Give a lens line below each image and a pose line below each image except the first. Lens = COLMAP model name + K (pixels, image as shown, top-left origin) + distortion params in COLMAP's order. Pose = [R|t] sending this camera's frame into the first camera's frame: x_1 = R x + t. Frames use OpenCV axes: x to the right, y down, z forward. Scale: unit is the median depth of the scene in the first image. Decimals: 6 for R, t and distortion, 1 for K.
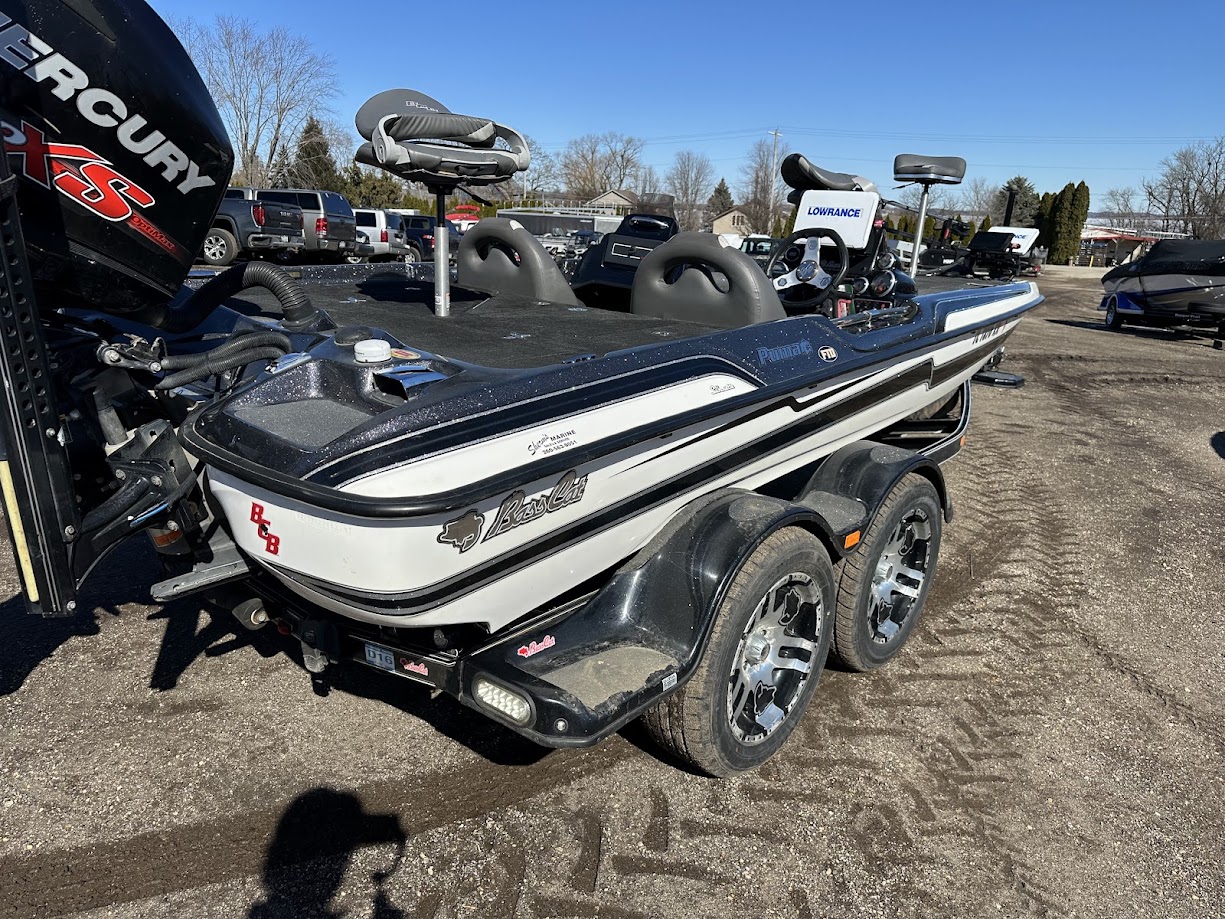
lens RADIAL K [[859.2, 0, 607.0], [0, 859.2, 461.0], [0, 0, 1]] dist [0.053143, -0.059565]
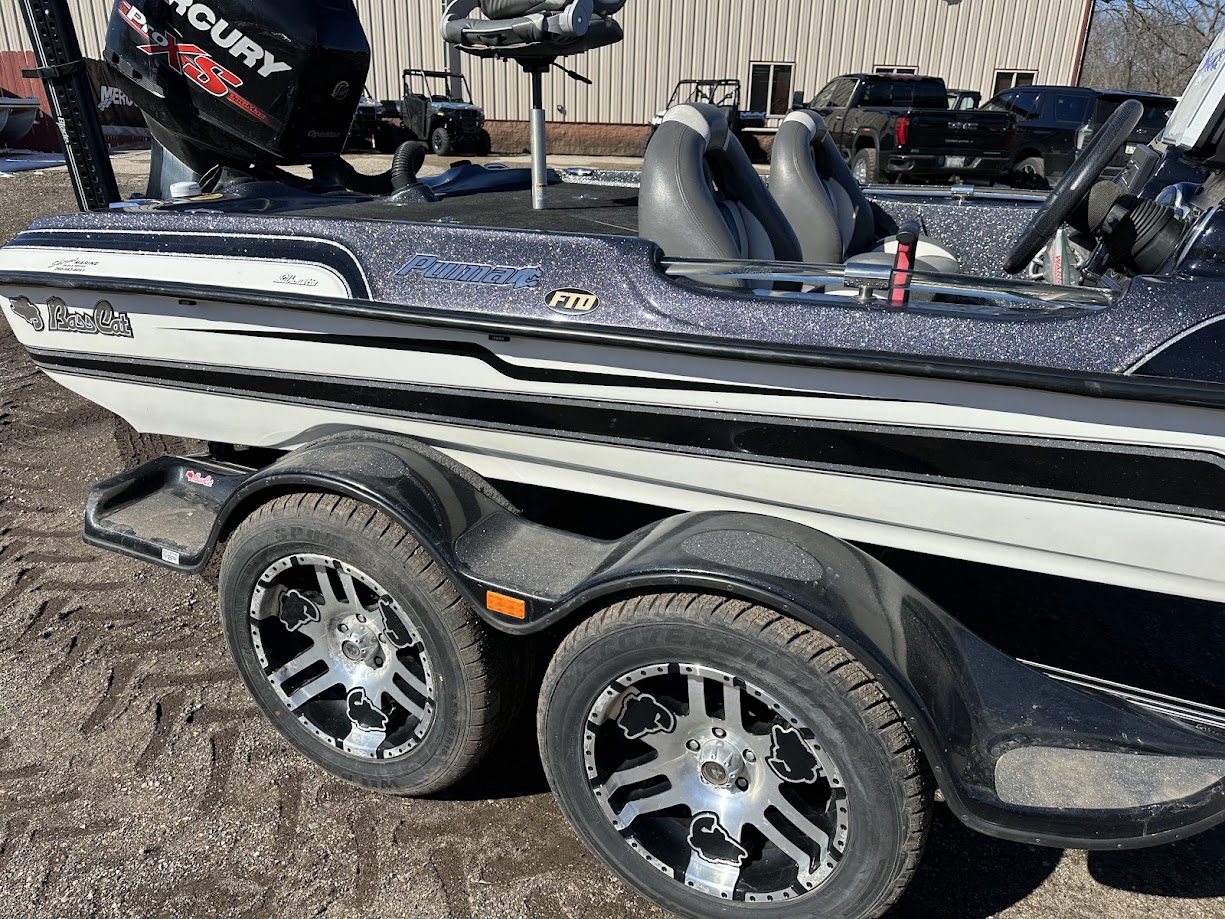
lens RADIAL K [[864.2, 0, 610.4], [0, 864.2, 457.9], [0, 0, 1]] dist [0.046740, -0.053353]
pose [[0.286940, 0.316087, -0.904298, 0.786875], [-0.288042, 0.928778, 0.233246, -0.160947], [0.913618, 0.193548, 0.357550, 0.796769]]
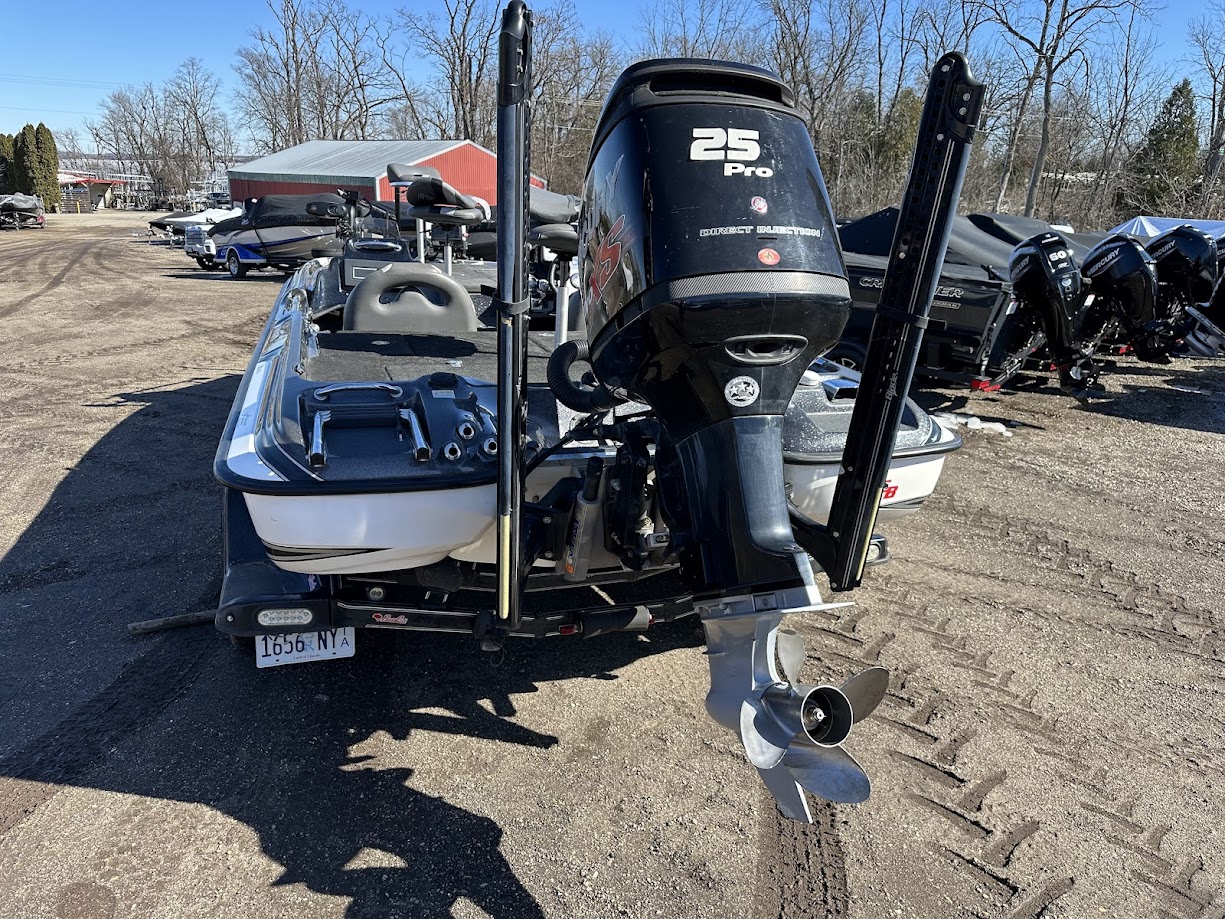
lens RADIAL K [[859.2, 0, 607.0], [0, 859.2, 461.0], [0, 0, 1]] dist [0.053143, -0.059565]
pose [[0.490805, -0.290037, 0.821577, -1.208004], [0.237892, 0.951746, 0.193875, -0.253212], [-0.838163, 0.100292, 0.536119, 0.320870]]
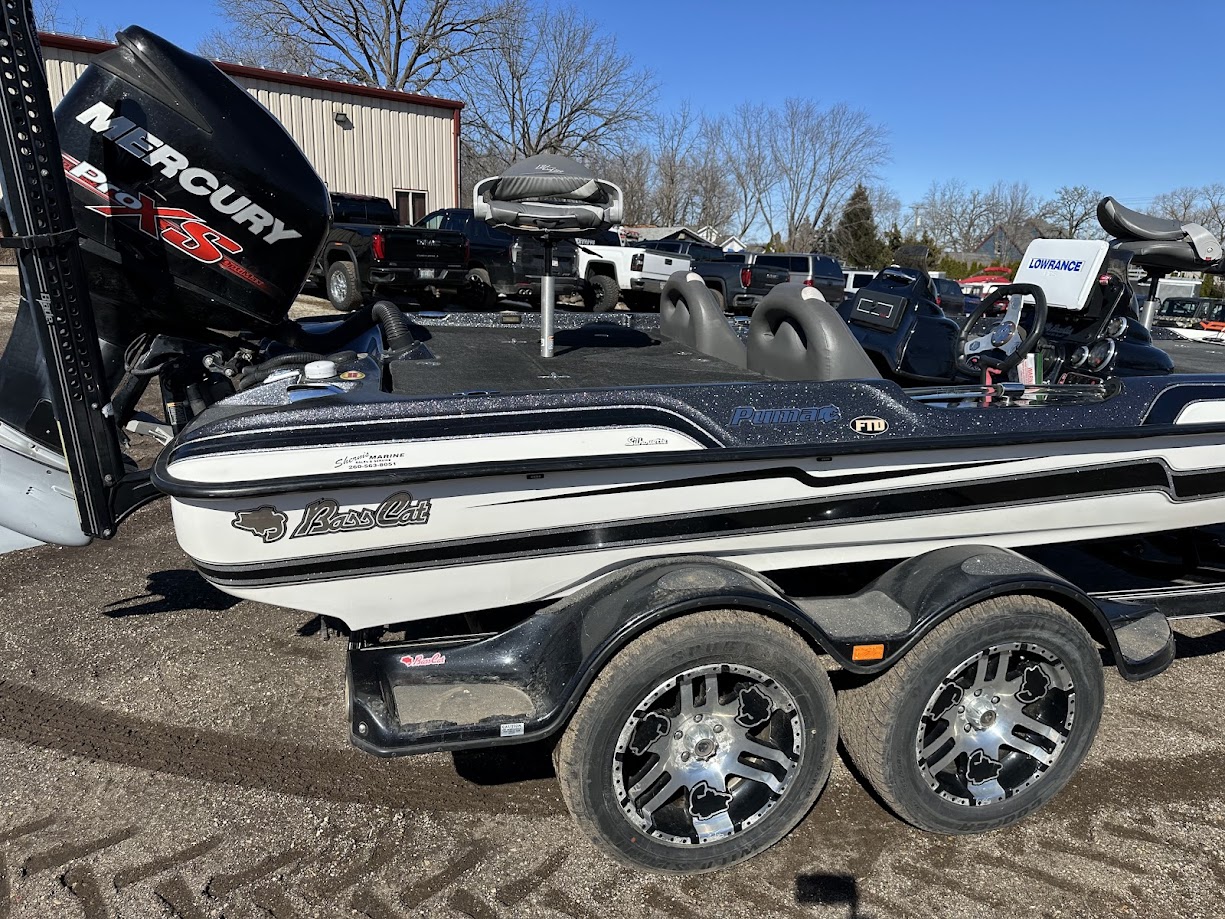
lens RADIAL K [[863.3, 0, 610.4], [0, 863.3, 451.8], [0, 0, 1]] dist [0.070485, -0.101005]
pose [[0.830922, 0.119800, -0.543338, 0.486233], [-0.162573, 0.986204, -0.031176, -0.029760], [0.532108, 0.114237, 0.838935, 0.148528]]
